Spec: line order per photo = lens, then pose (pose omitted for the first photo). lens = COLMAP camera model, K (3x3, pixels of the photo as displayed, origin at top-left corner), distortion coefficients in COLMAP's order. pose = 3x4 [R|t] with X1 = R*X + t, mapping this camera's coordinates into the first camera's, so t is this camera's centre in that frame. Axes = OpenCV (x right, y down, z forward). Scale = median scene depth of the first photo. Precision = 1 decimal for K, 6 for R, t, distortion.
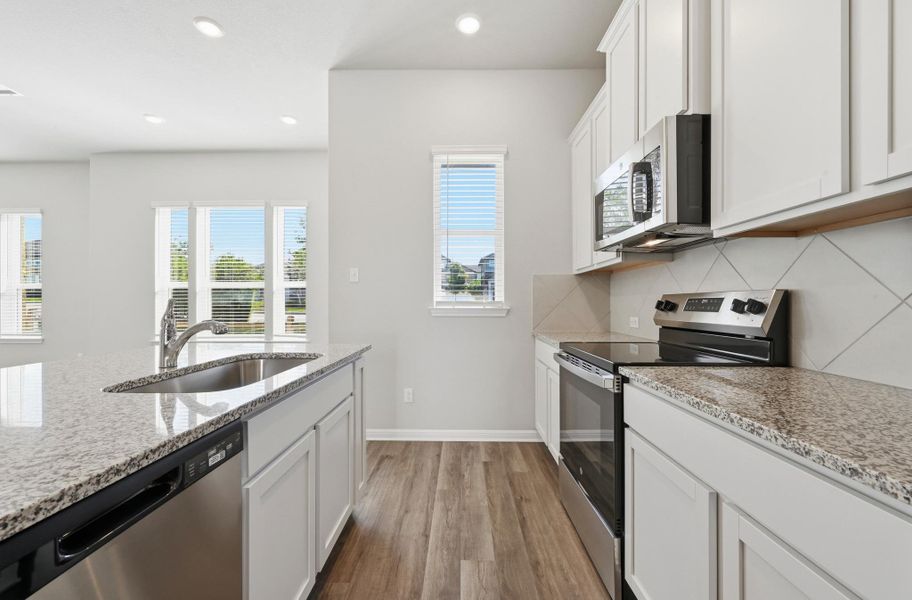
lens RADIAL K [[364.3, 0, 459.4], [0, 364.3, 303.2], [0, 0, 1]] dist [-0.000173, 0.001126]
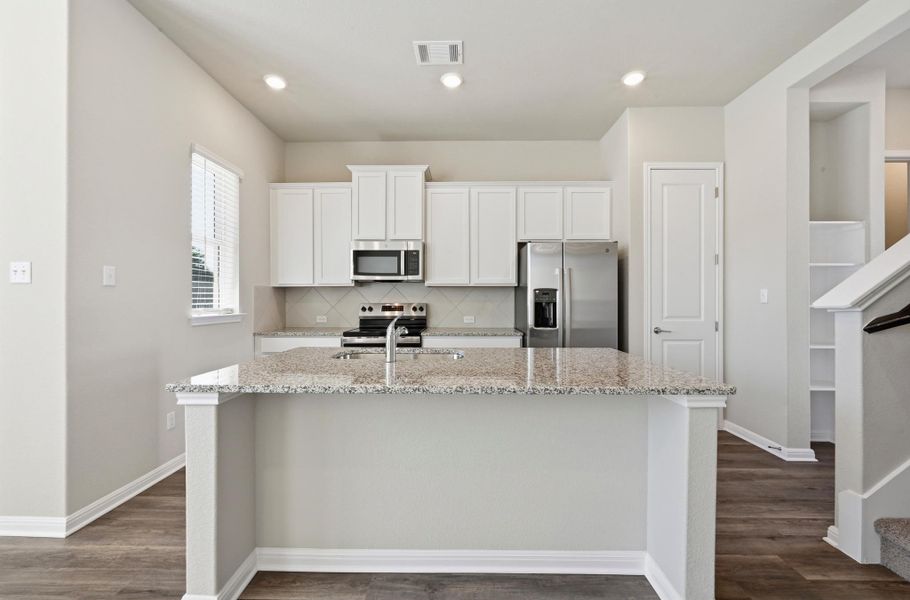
lens RADIAL K [[363.5, 0, 456.6], [0, 363.5, 300.9], [0, 0, 1]] dist [-0.000173, 0.001126]
pose [[0.011444, -0.003662, 0.999928, -1.307036], [0.001204, 0.999993, 0.003648, -0.040654], [-0.999934, 0.001162, 0.011449, 0.419355]]
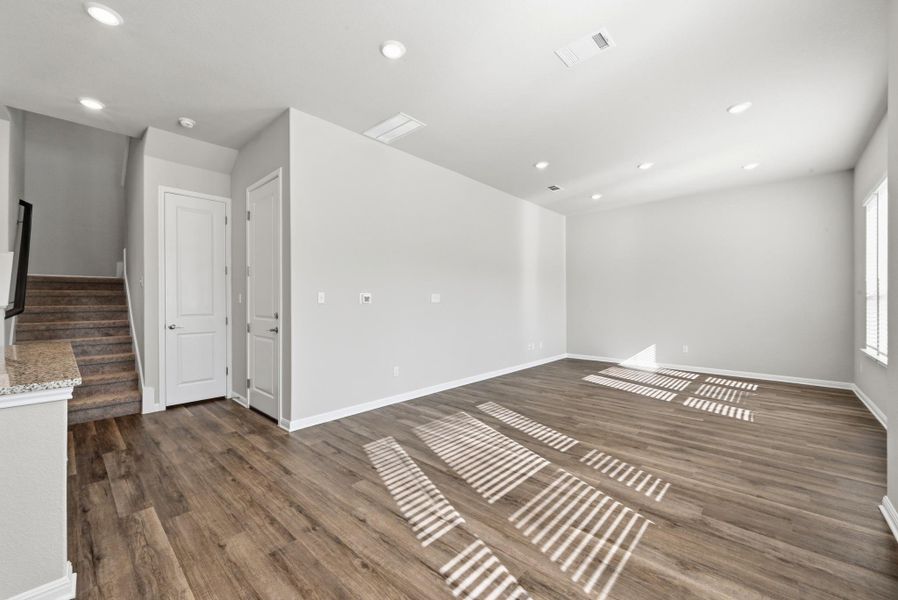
lens RADIAL K [[359.4, 0, 448.2], [0, 359.4, 300.6], [0, 0, 1]] dist [-0.005657, -0.000390]
pose [[-0.674748, -0.002449, -0.738044, -0.686724], [0.001764, 0.999986, -0.004931, -0.032823], [0.738046, -0.004629, -0.674734, 1.837629]]
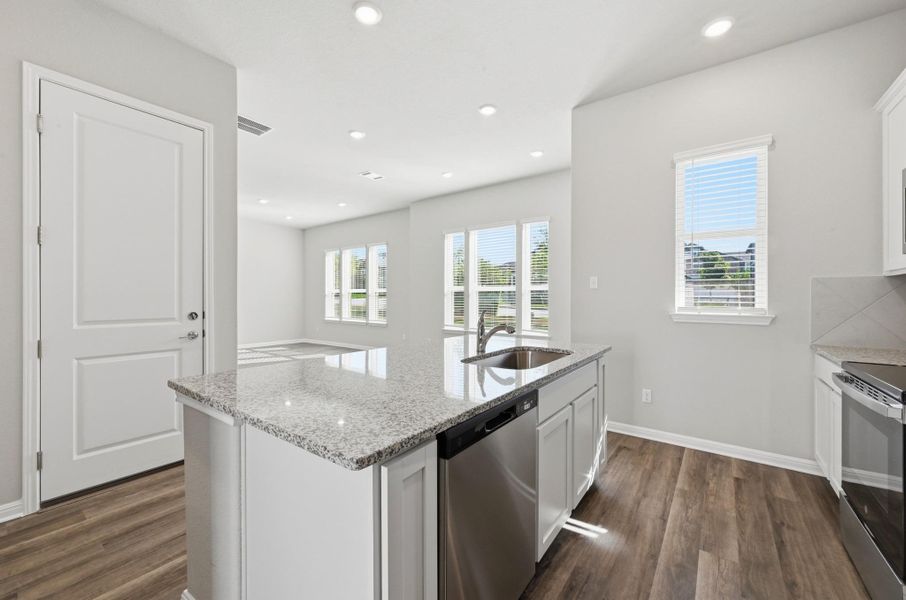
lens RADIAL K [[361.9, 0, 451.4], [0, 361.9, 298.9], [0, 0, 1]] dist [-0.000173, 0.001126]
pose [[0.805384, 0.004644, -0.592736, 0.032448], [-0.002720, 0.999988, 0.004139, -0.040166], [0.592748, -0.001721, 0.805386, -0.234586]]
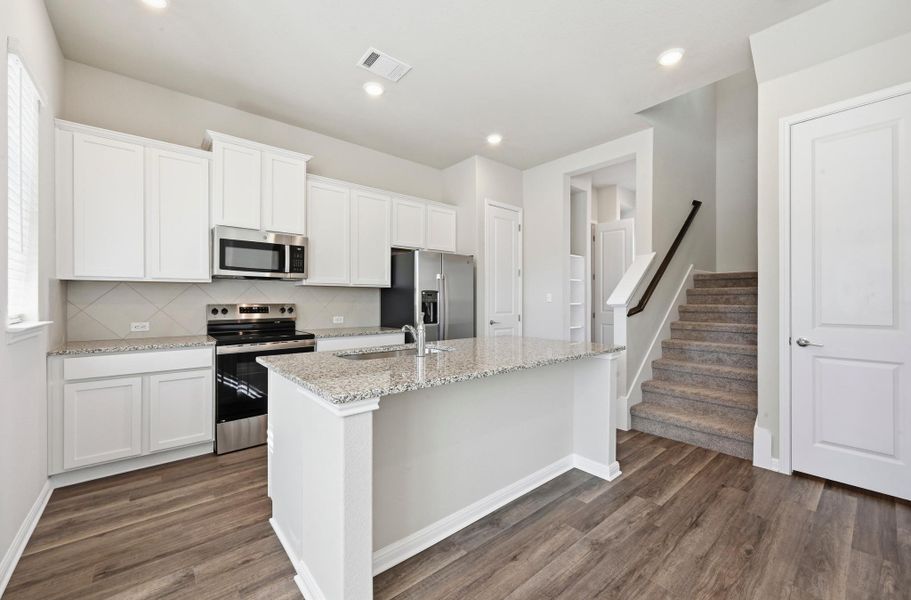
lens RADIAL K [[363.9, 0, 454.1], [0, 363.9, 301.1], [0, 0, 1]] dist [-0.000173, 0.001126]
pose [[-0.649491, -0.004441, 0.760357, -1.231002], [-0.000845, 0.999987, 0.005118, -0.043446], [-0.760369, 0.002682, -0.649486, 1.121746]]
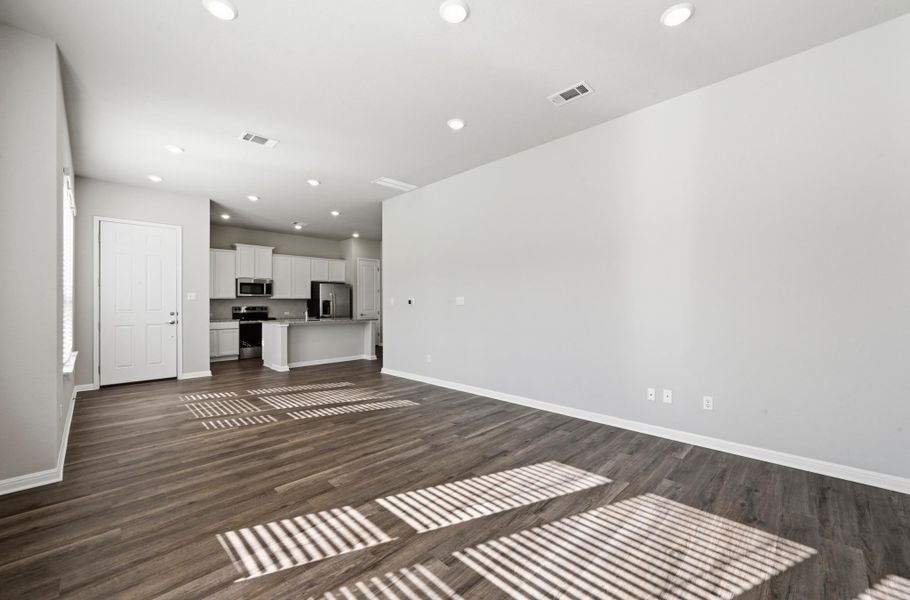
lens RADIAL K [[363.5, 0, 450.0], [0, 363.5, 295.4], [0, 0, 1]] dist [-0.000173, 0.001126]
pose [[-0.705505, 0.020224, 0.708416, -3.724701], [0.007080, 0.999744, -0.021490, -0.042304], [-0.708670, -0.010145, -0.705467, 1.985524]]
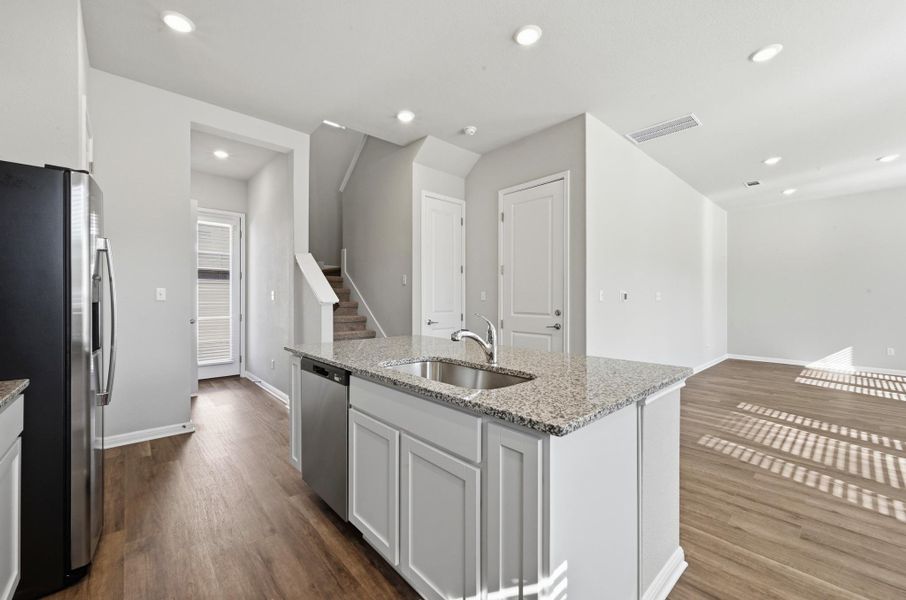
lens RADIAL K [[361.9, 0, 455.6], [0, 361.9, 301.2], [0, 0, 1]] dist [-0.000173, 0.001126]
pose [[-0.733495, 0.000631, -0.679694, 0.134847], [-0.004253, 0.999976, 0.005518, -0.038416], [0.679681, 0.006938, -0.733475, 1.116314]]
